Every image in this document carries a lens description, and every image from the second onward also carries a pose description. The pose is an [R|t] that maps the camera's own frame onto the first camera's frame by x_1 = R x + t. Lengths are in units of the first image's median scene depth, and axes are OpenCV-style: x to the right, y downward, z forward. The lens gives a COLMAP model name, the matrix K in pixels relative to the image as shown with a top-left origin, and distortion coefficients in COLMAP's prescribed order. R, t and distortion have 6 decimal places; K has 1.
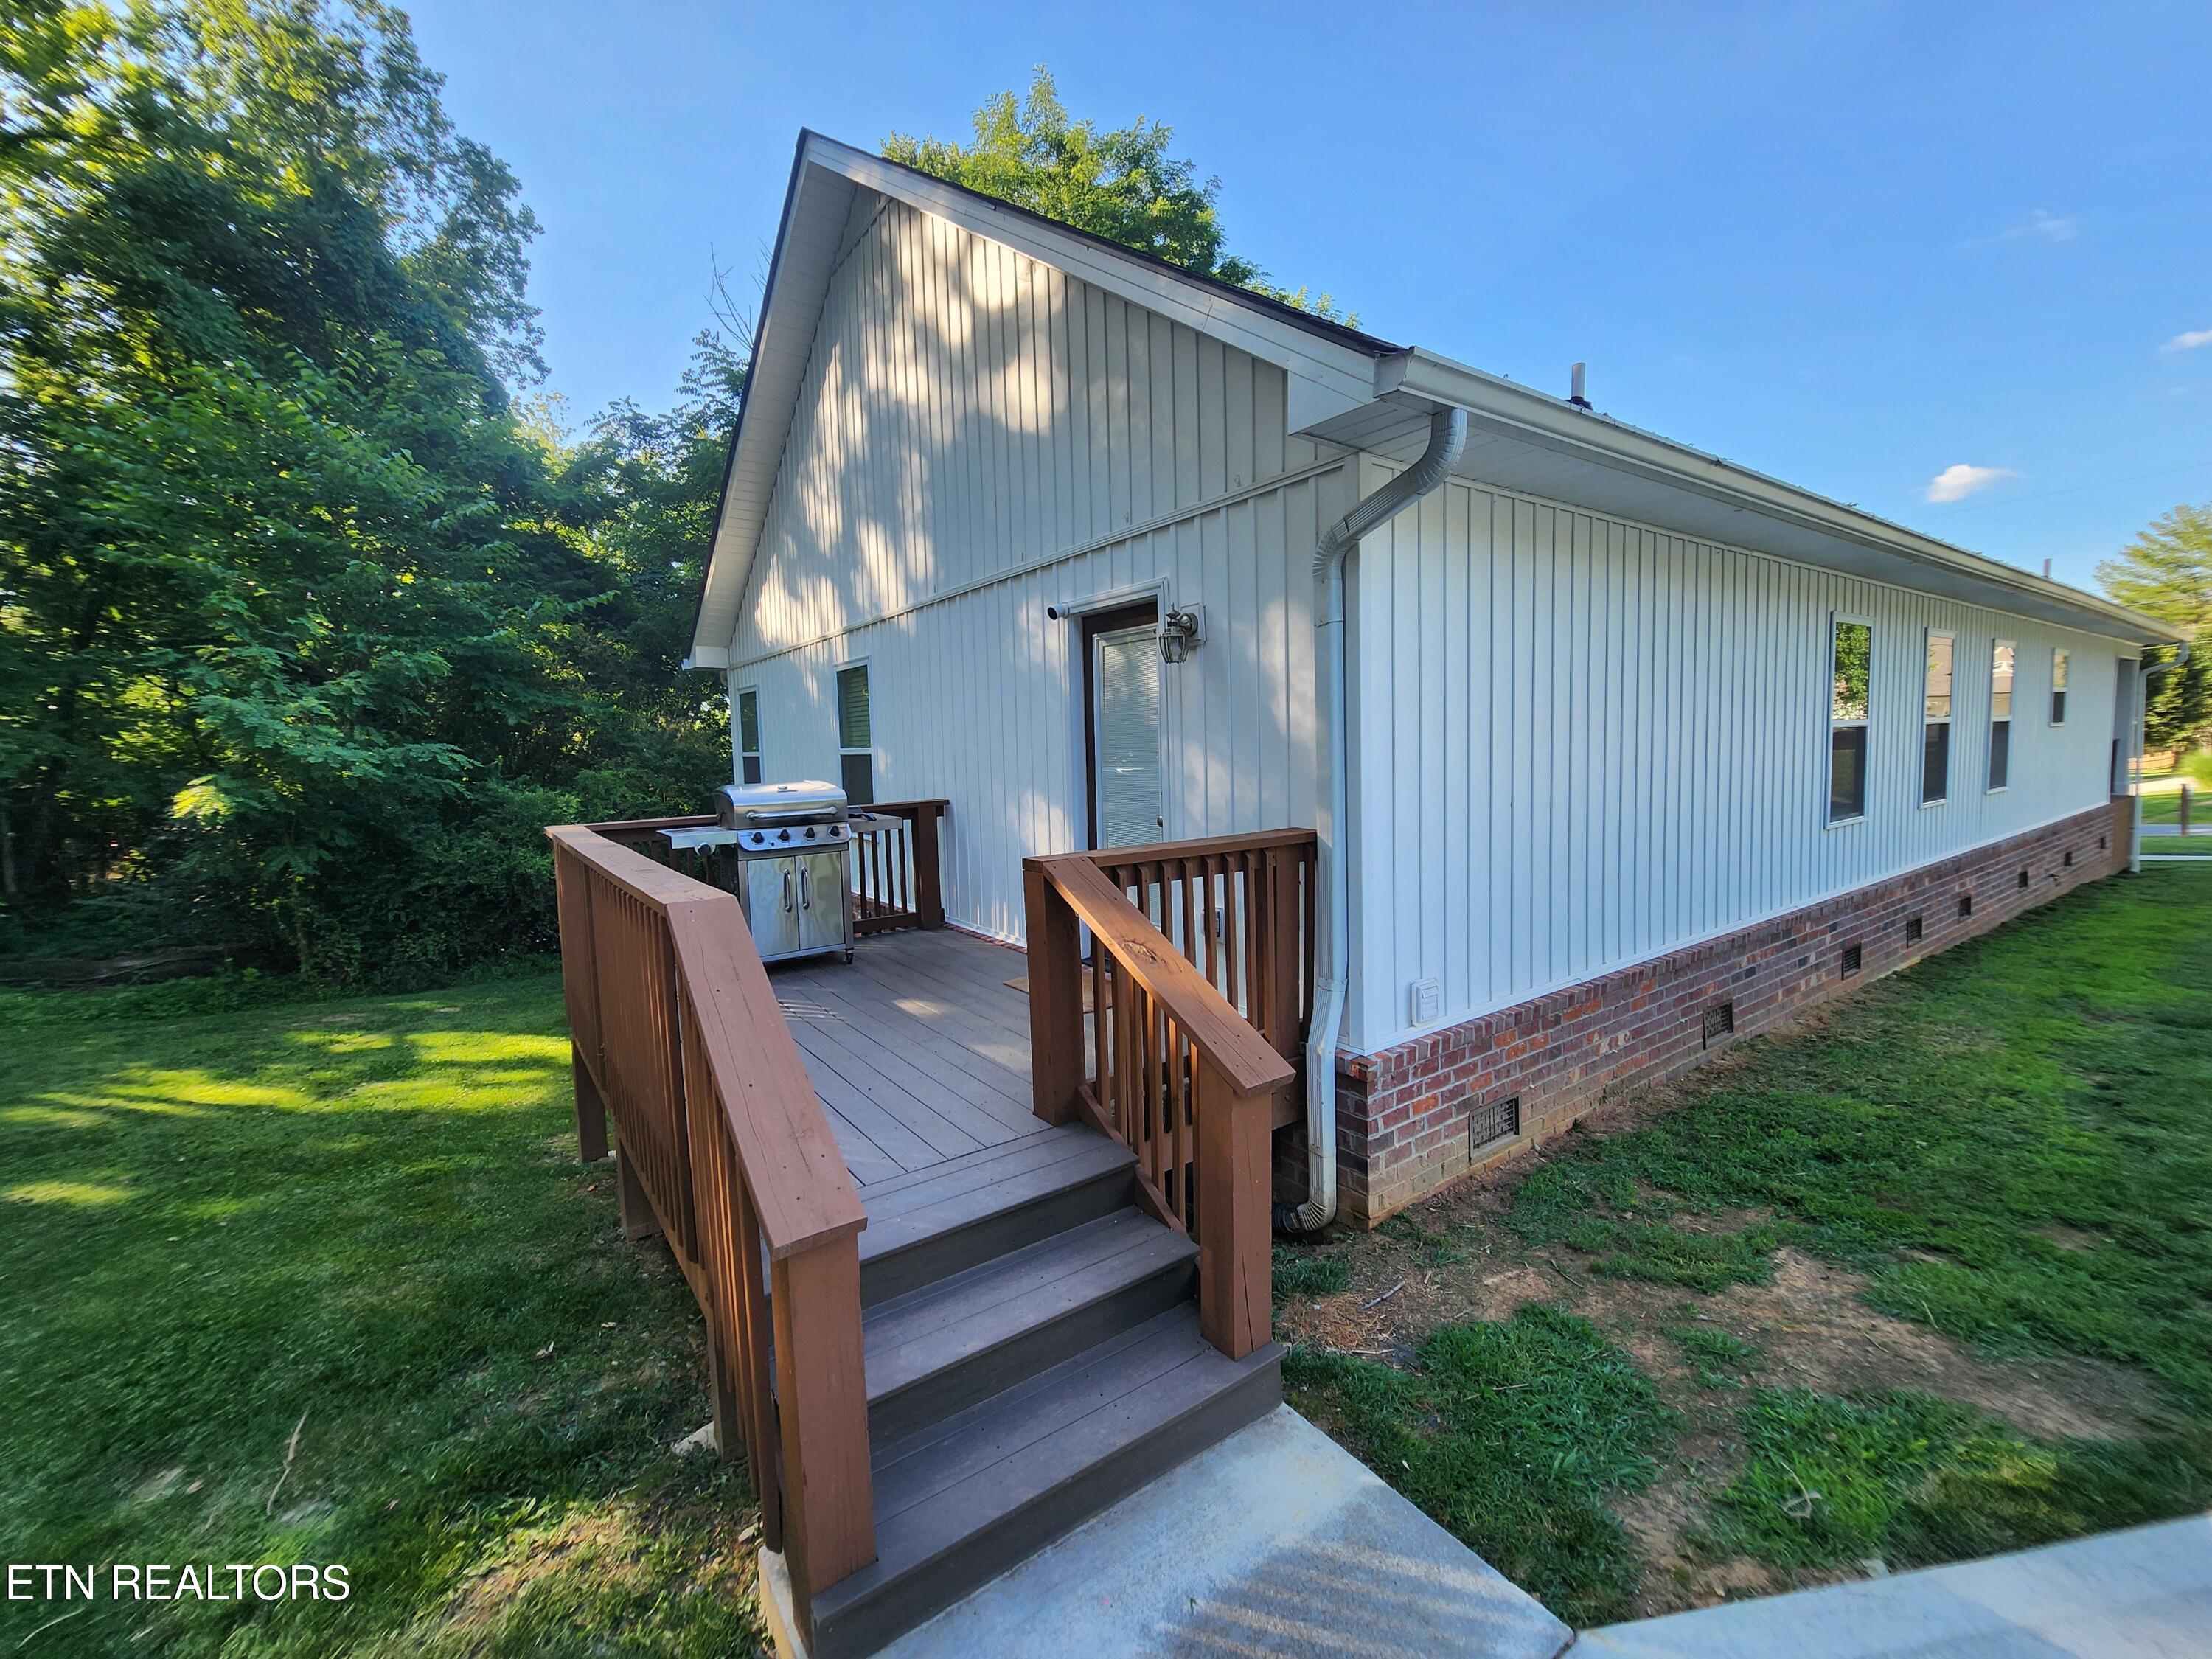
lens RADIAL K [[921.3, 0, 1101.8], [0, 921.3, 823.7], [0, 0, 1]] dist [-0.000866, 0.000077]
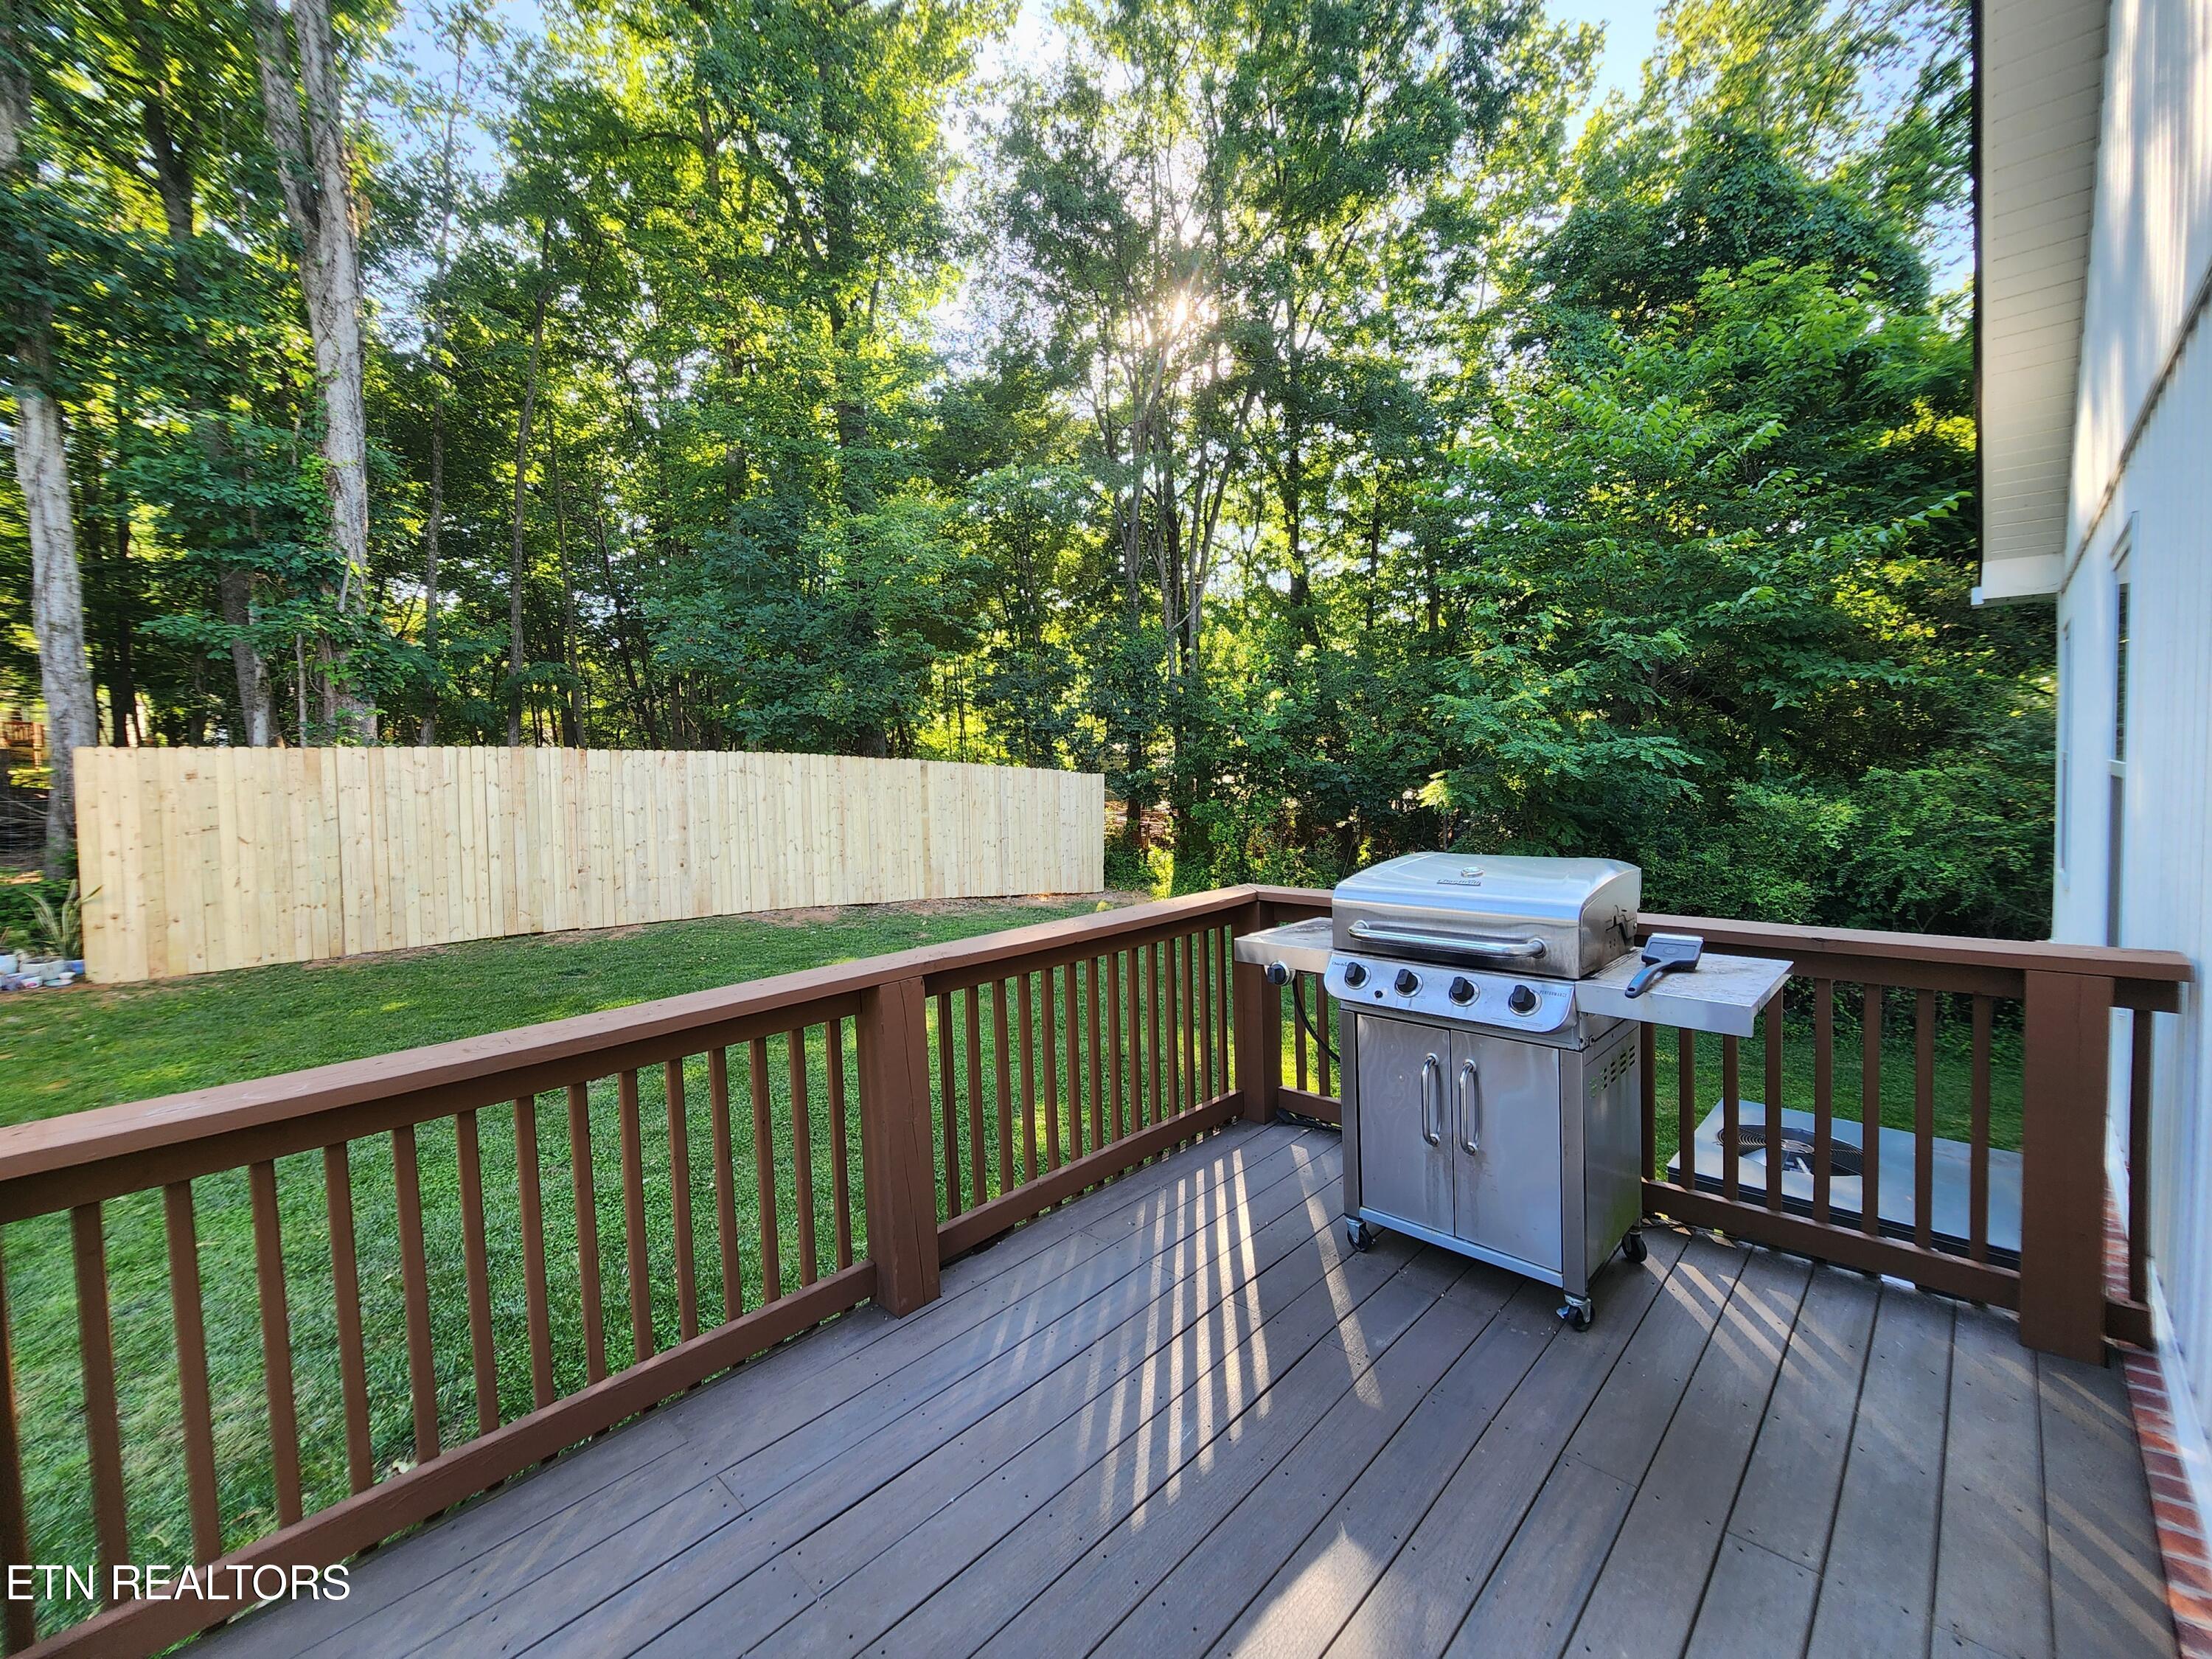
lens RADIAL K [[921.3, 0, 1102.1], [0, 921.3, 821.2], [0, 0, 1]] dist [-0.000866, 0.000077]
pose [[0.174694, 0.084006, -0.981033, 0.069428], [-0.060452, 0.995389, 0.074471, -0.088879], [0.982765, 0.046296, 0.178967, 0.746591]]
